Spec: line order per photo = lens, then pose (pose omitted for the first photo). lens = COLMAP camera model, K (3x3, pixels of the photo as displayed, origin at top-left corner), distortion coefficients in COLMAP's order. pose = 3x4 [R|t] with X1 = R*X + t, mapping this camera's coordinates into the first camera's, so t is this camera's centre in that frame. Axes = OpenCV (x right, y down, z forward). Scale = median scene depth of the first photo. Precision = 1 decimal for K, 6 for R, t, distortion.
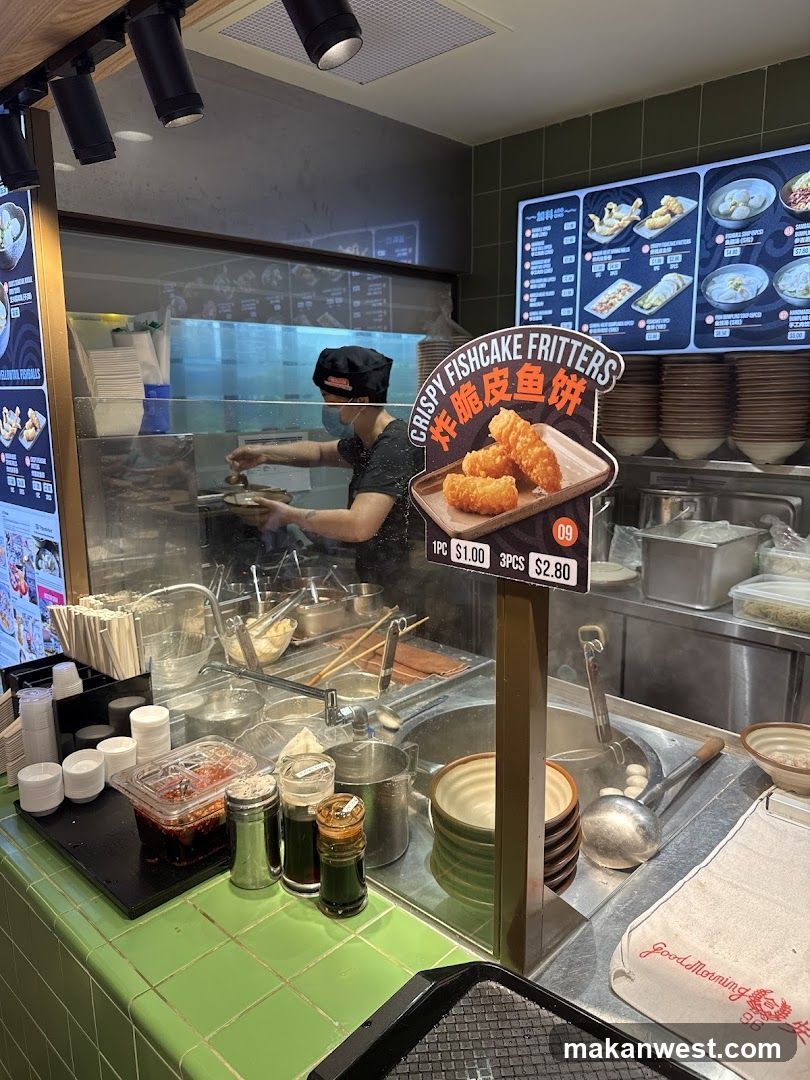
lens RADIAL K [[749.2, 0, 406.6], [0, 749.2, 558.4], [0, 0, 1]] dist [0.187195, -0.367611]
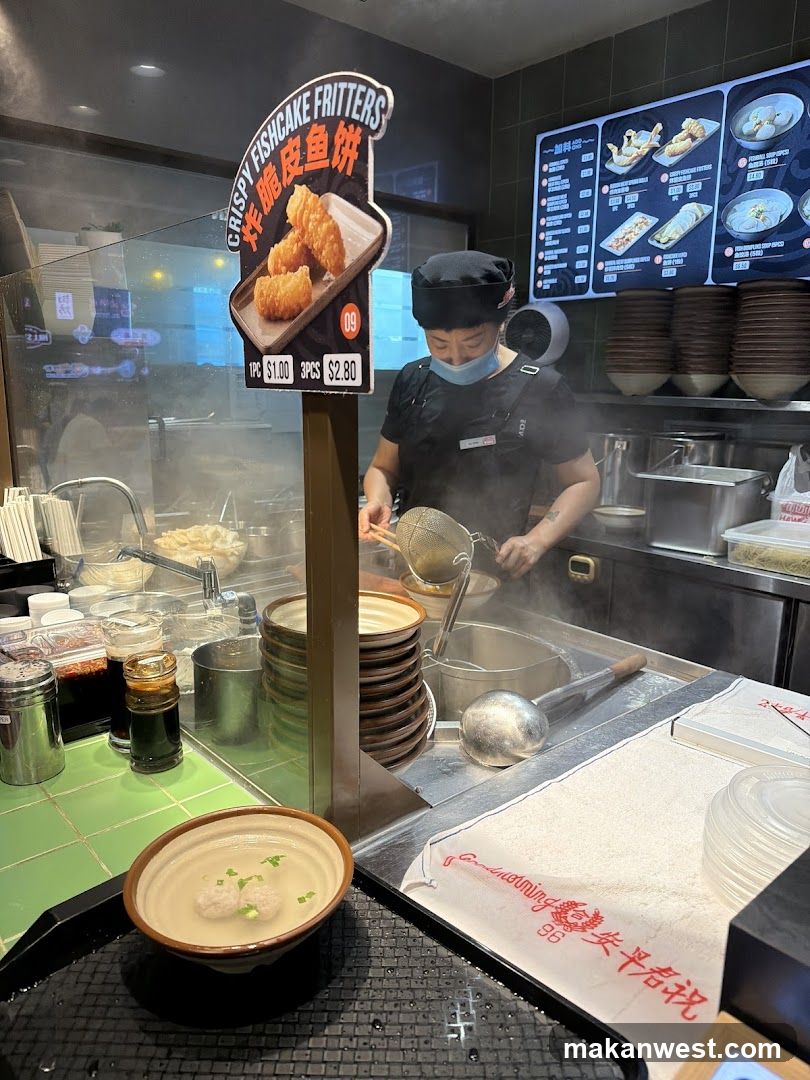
lens RADIAL K [[754.5, 0, 393.0], [0, 754.5, 562.5], [0, 0, 1]] dist [0.080600, -0.133292]
pose [[0.994416, 0.041779, -0.096906, 0.180276], [-0.039902, 0.998978, 0.021236, 0.112035], [0.097694, -0.017251, 0.995067, 0.068896]]
